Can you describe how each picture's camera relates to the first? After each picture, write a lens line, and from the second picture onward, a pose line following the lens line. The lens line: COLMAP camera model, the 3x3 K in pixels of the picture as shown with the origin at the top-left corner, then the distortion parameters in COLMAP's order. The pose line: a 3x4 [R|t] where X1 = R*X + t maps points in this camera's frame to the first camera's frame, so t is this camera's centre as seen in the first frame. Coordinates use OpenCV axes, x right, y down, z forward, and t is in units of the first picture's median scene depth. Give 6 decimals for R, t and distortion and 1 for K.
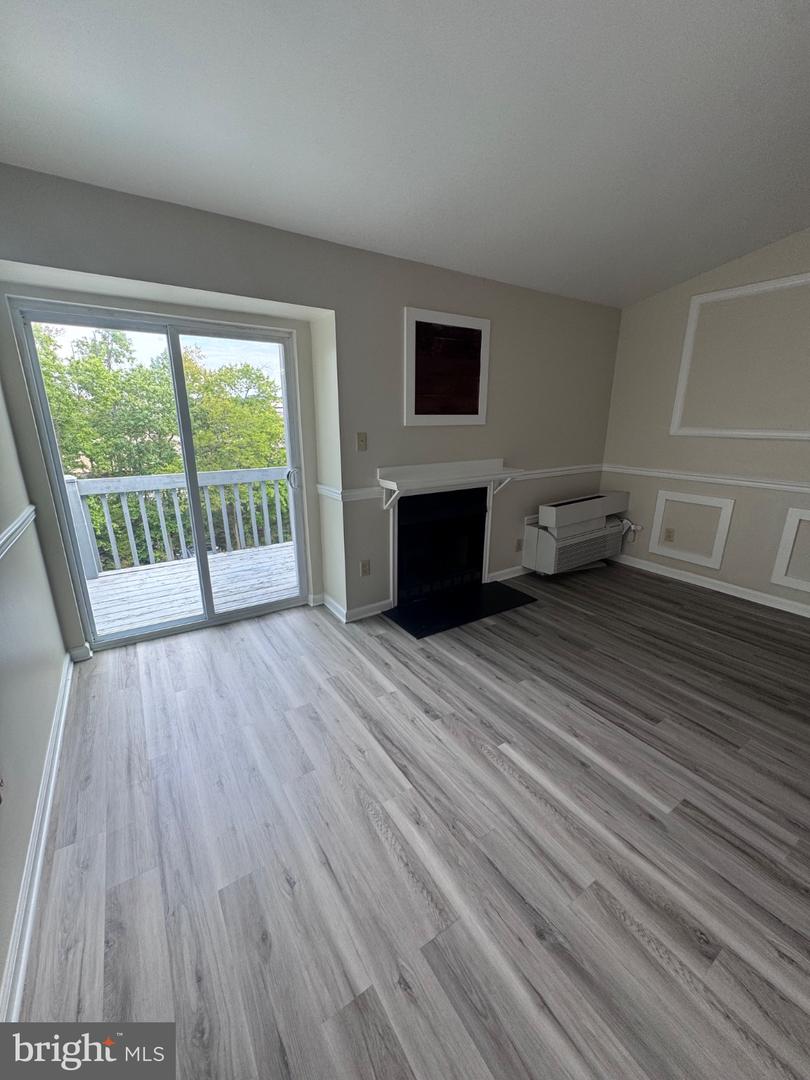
lens RADIAL K [[430.4, 0, 405.4], [0, 430.4, 540.2], [0, 0, 1]] dist [-0.002880, -0.000124]
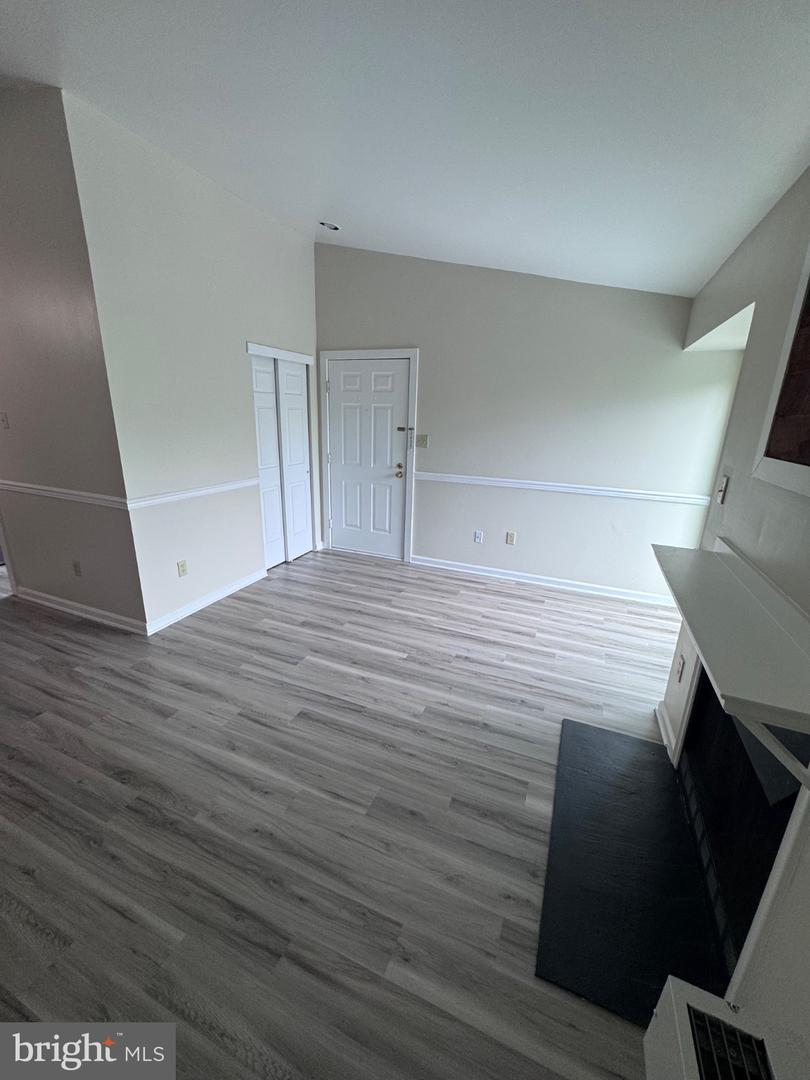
lens RADIAL K [[430.4, 0, 405.4], [0, 430.4, 540.2], [0, 0, 1]] dist [-0.002880, -0.000124]
pose [[-0.827683, 0.137346, -0.544130, 0.908054], [-0.183097, 0.850444, 0.493174, -0.543207], [0.530487, 0.507820, -0.678750, 1.678779]]
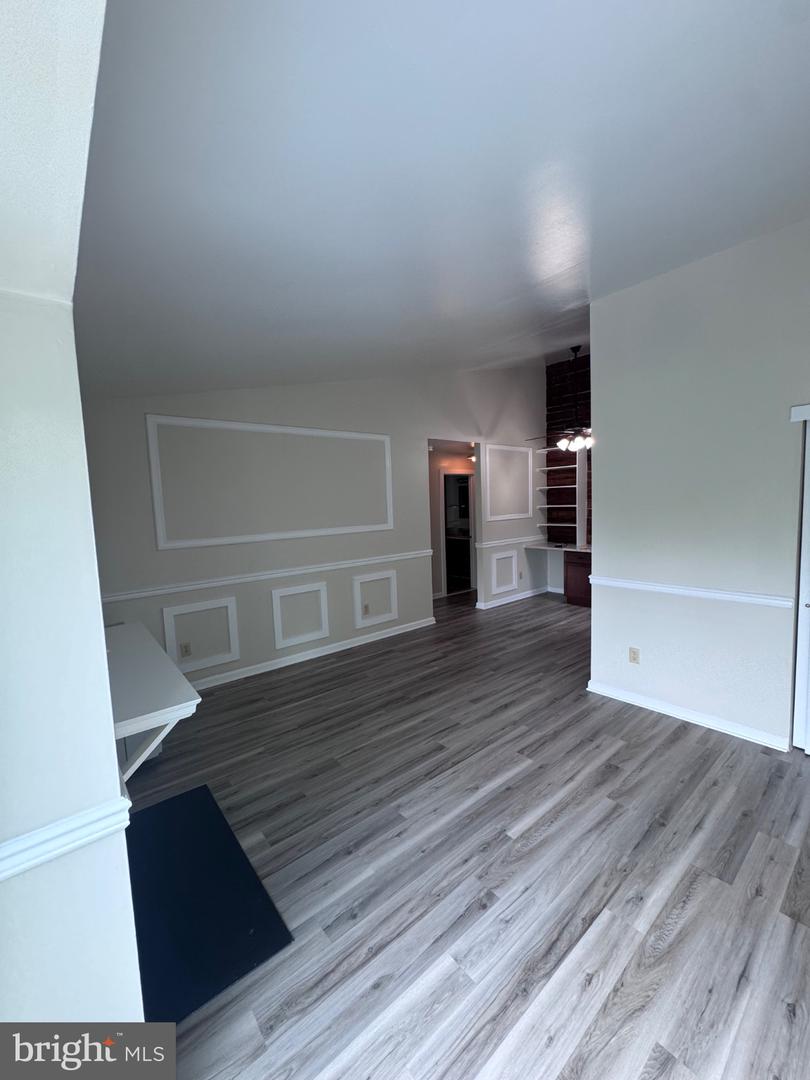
lens RADIAL K [[430.4, 0, 405.4], [0, 430.4, 540.2], [0, 0, 1]] dist [-0.002880, -0.000124]
pose [[-0.112512, -0.085766, 0.989942, -0.677475], [0.308952, 0.943867, 0.116888, -0.380614], [-0.944399, 0.318996, -0.079699, 1.025825]]
